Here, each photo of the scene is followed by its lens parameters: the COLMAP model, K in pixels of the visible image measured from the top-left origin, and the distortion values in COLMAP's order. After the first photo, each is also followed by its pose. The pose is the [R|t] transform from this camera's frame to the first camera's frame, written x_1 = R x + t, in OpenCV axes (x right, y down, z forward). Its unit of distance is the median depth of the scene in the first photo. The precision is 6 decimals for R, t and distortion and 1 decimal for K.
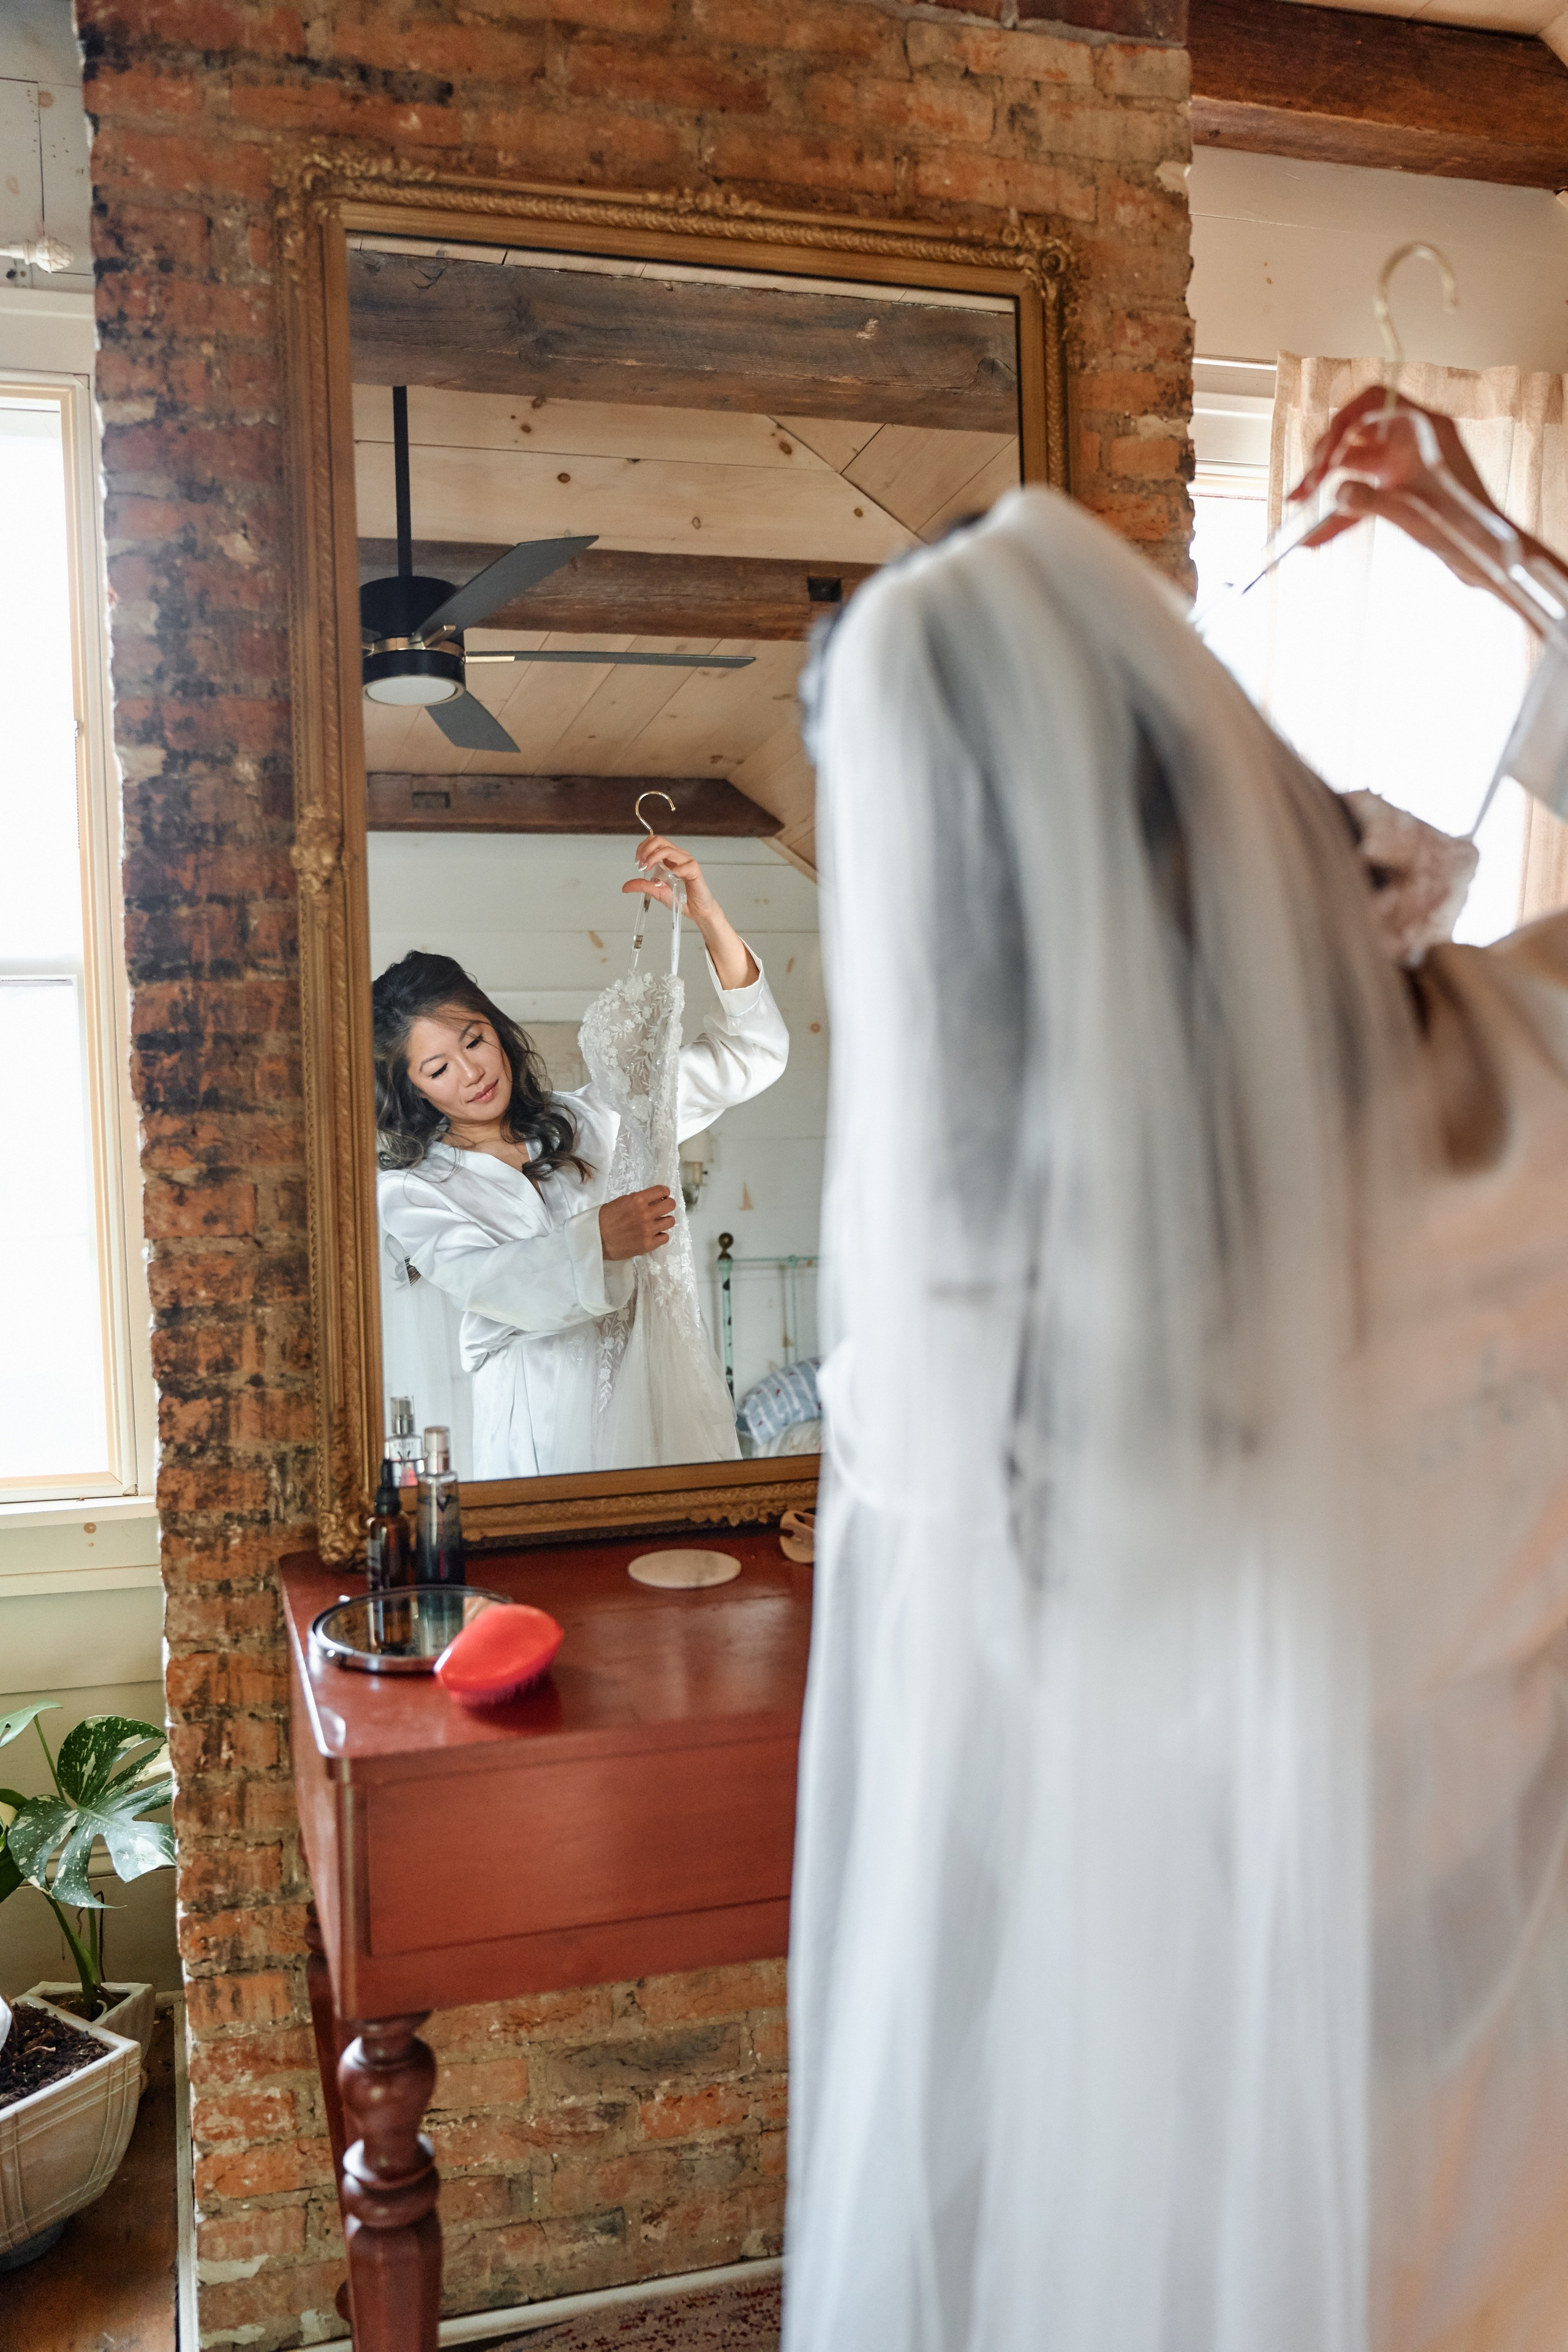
lens RADIAL K [[2020.5, 0, 774.7], [0, 2020.5, 1190.6], [0, 0, 1]] dist [-0.079549, 0.096142]
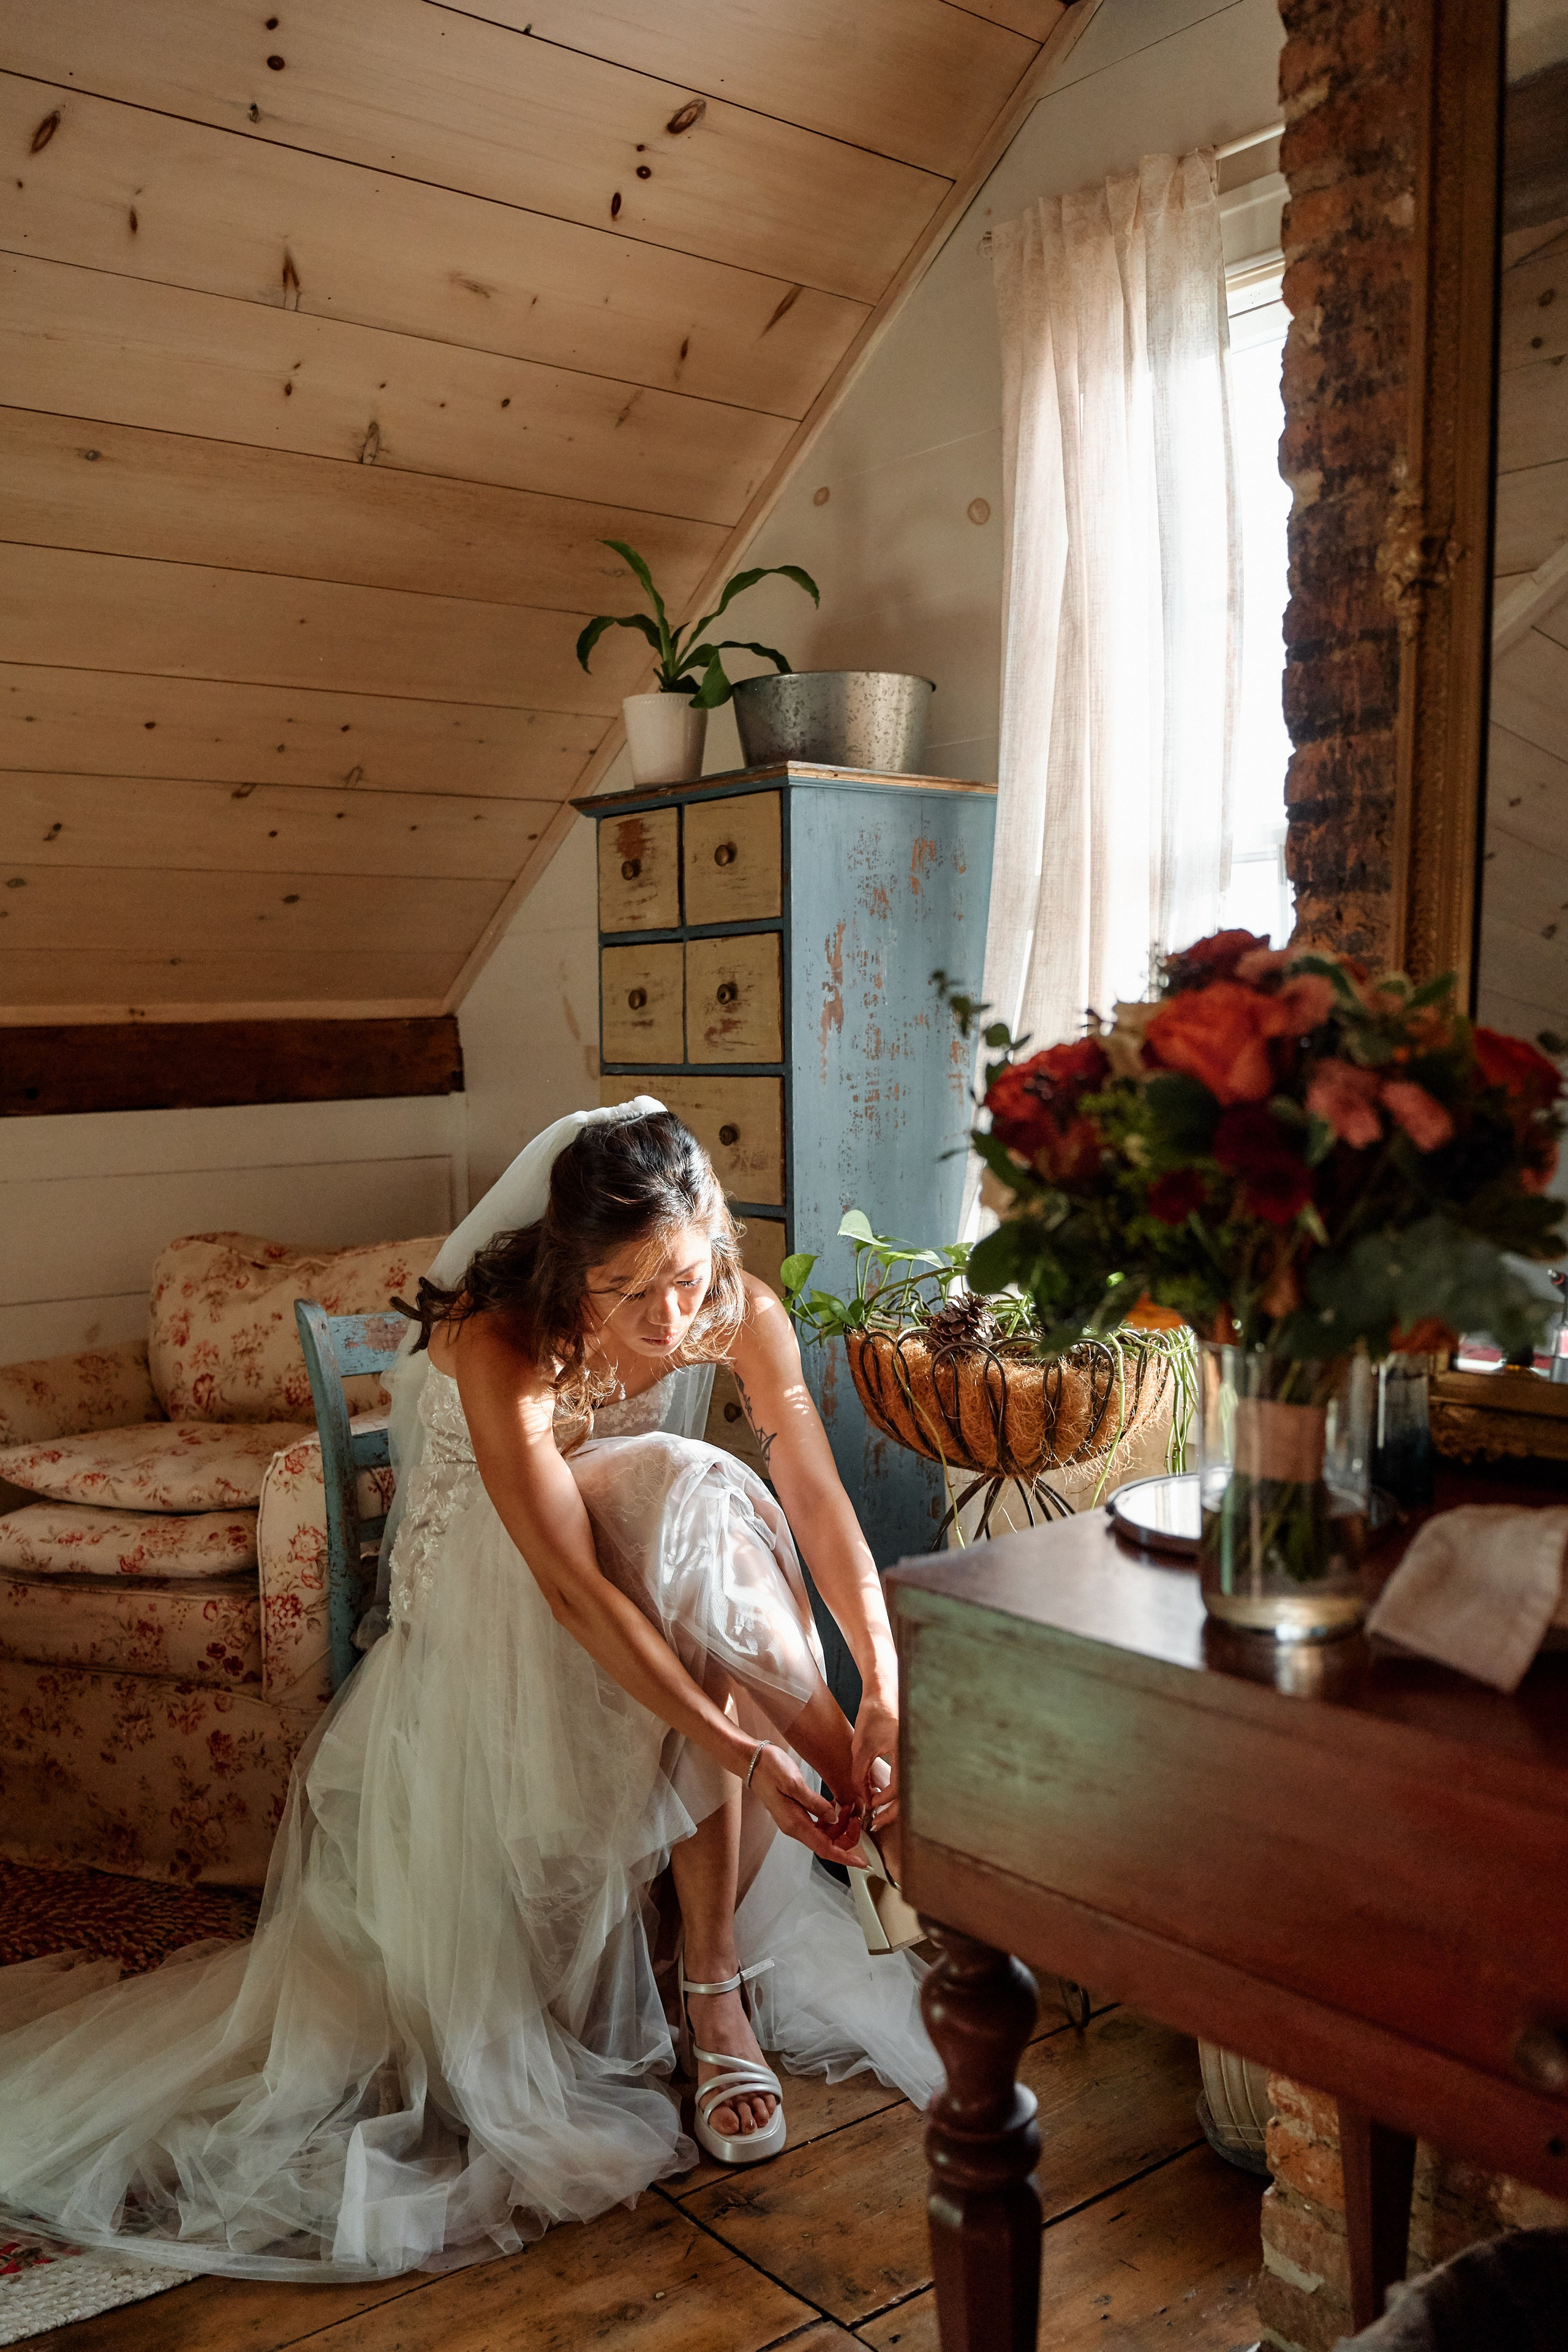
lens RADIAL K [[1986.0, 0, 791.1], [0, 1986.0, 1154.2], [0, 0, 1]] dist [-0.109177, 0.071236]
pose [[0.392417, 0.056850, -0.918029, 0.385714], [-0.079702, 0.996436, 0.027636, 0.066080], [0.916328, 0.062324, 0.395550, 0.472398]]
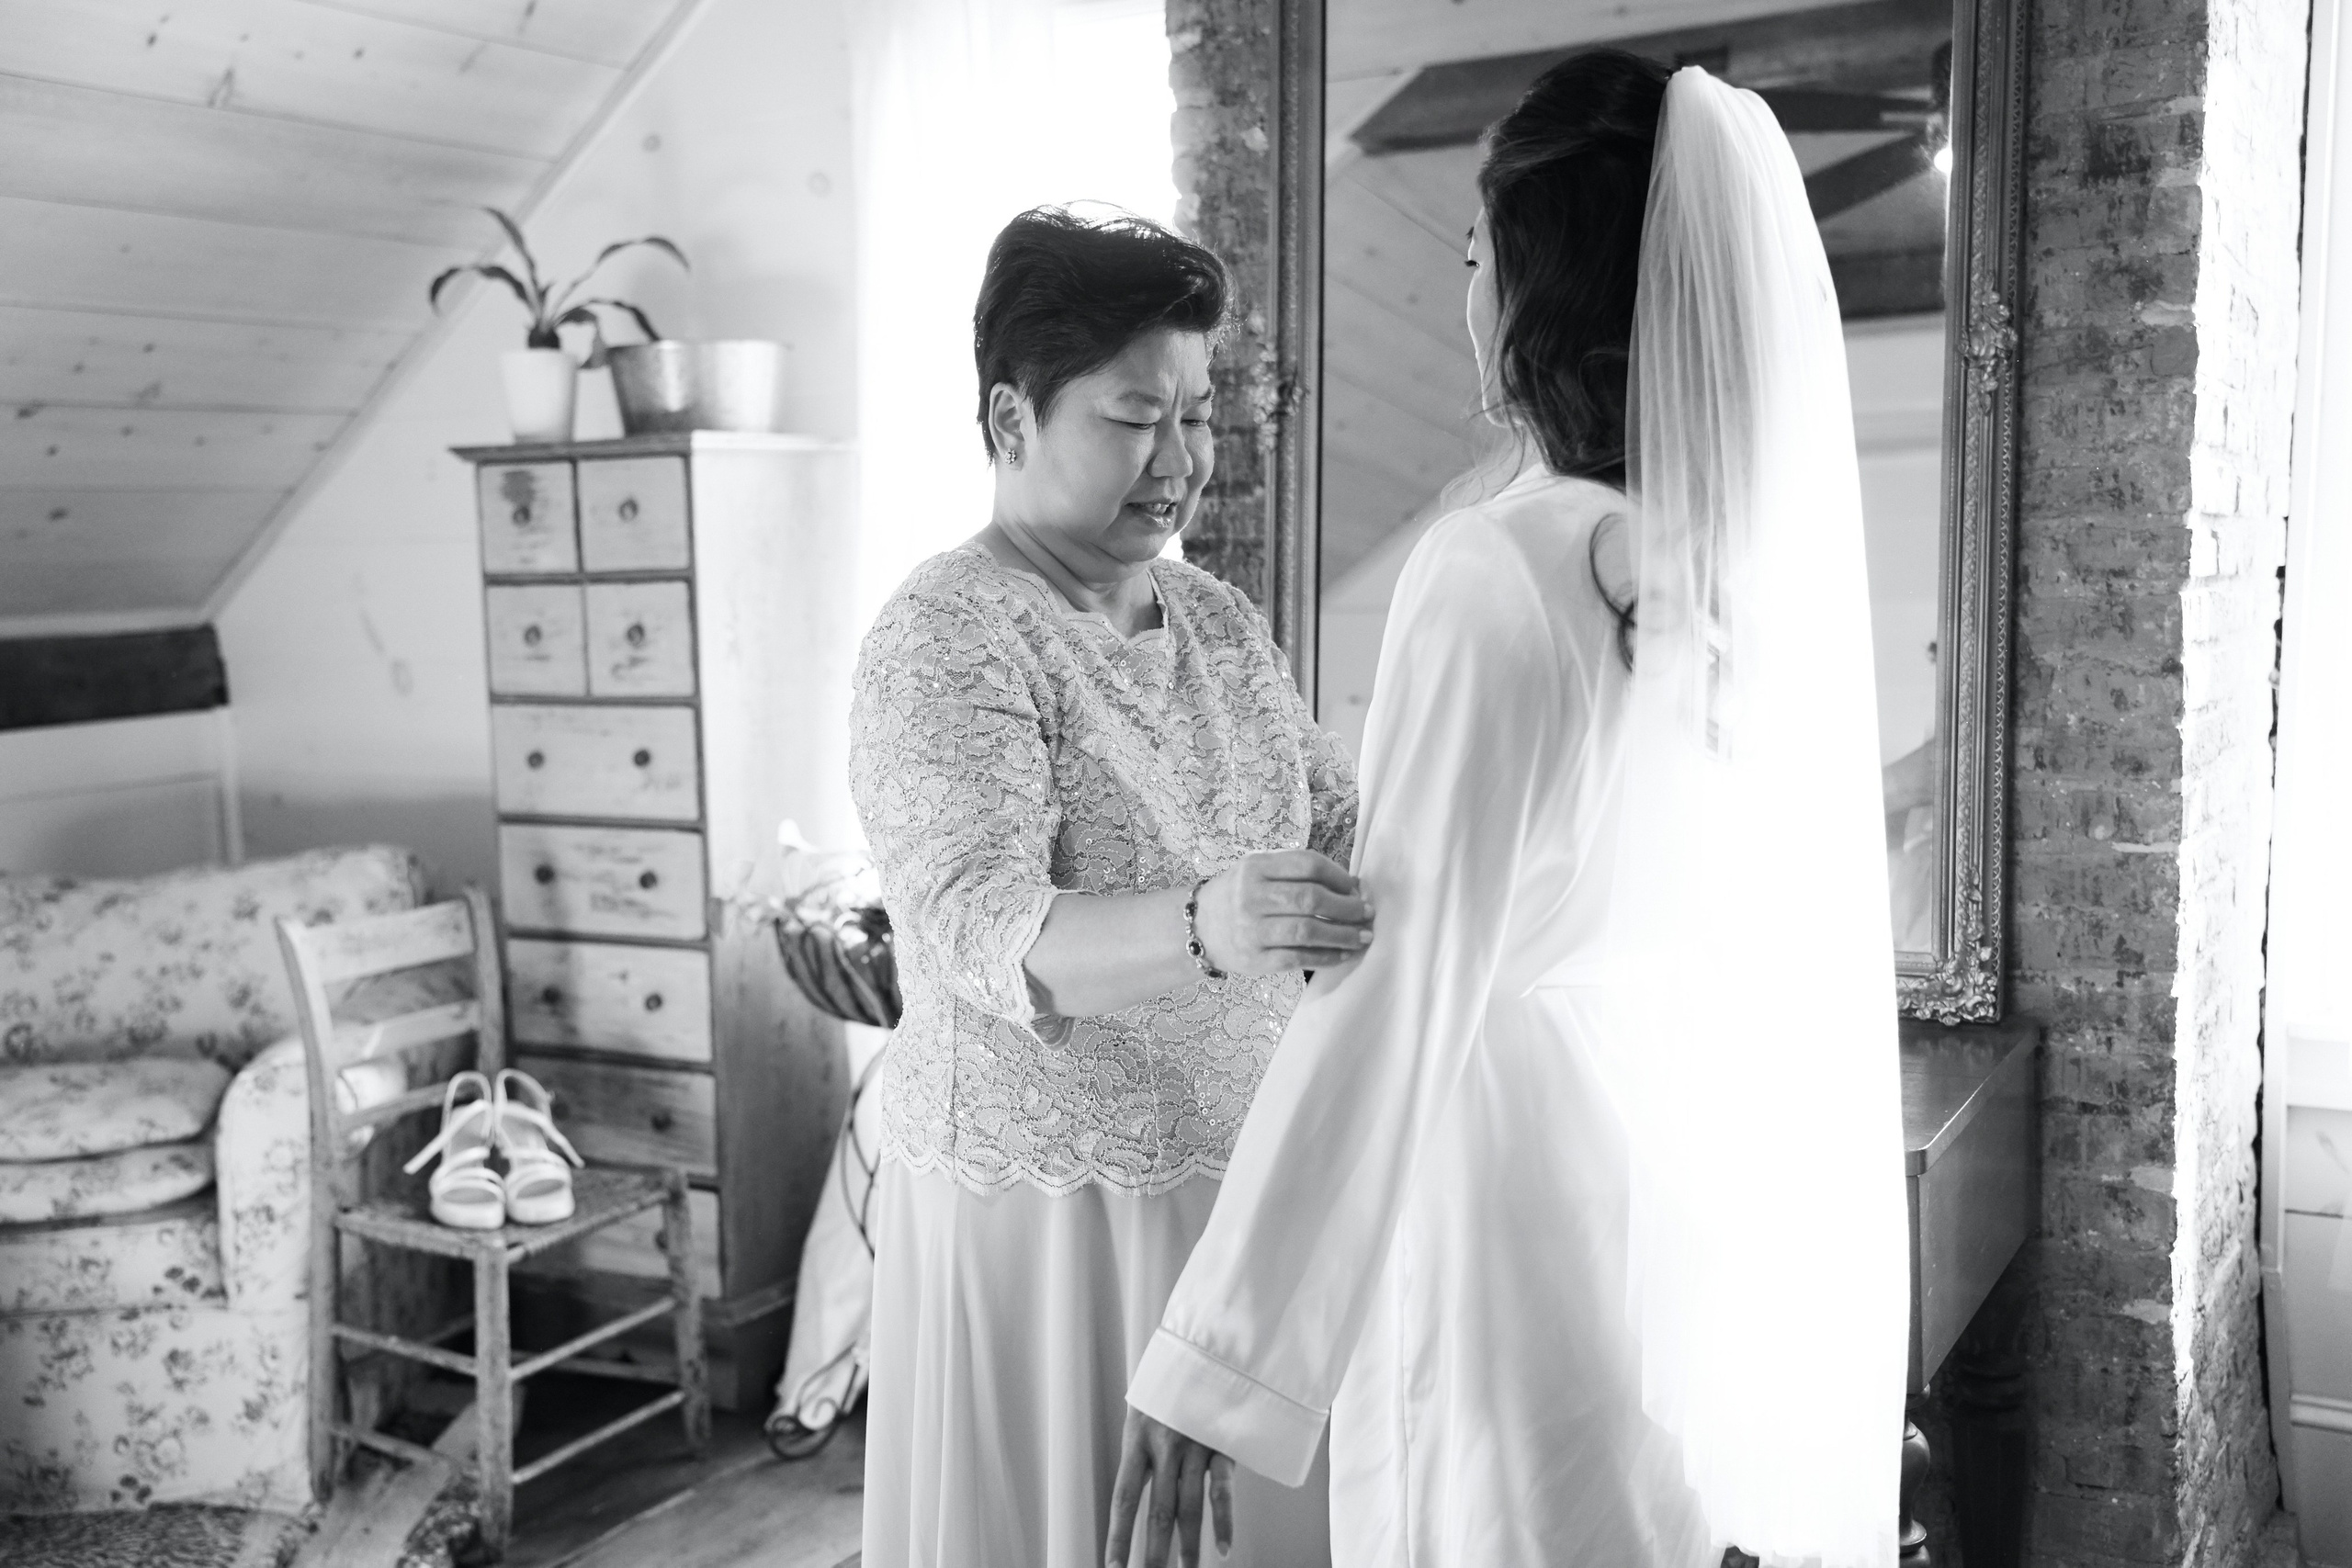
lens RADIAL K [[2450.4, 0, 1191.6], [0, 2450.4, 796.4], [0, 0, 1]] dist [0.034438, 0.124696]
pose [[0.688733, 0.066734, -0.721938, 0.809847], [-0.048383, 0.997766, 0.046073, 0.011623], [0.723399, 0.003197, 0.690423, -0.063136]]
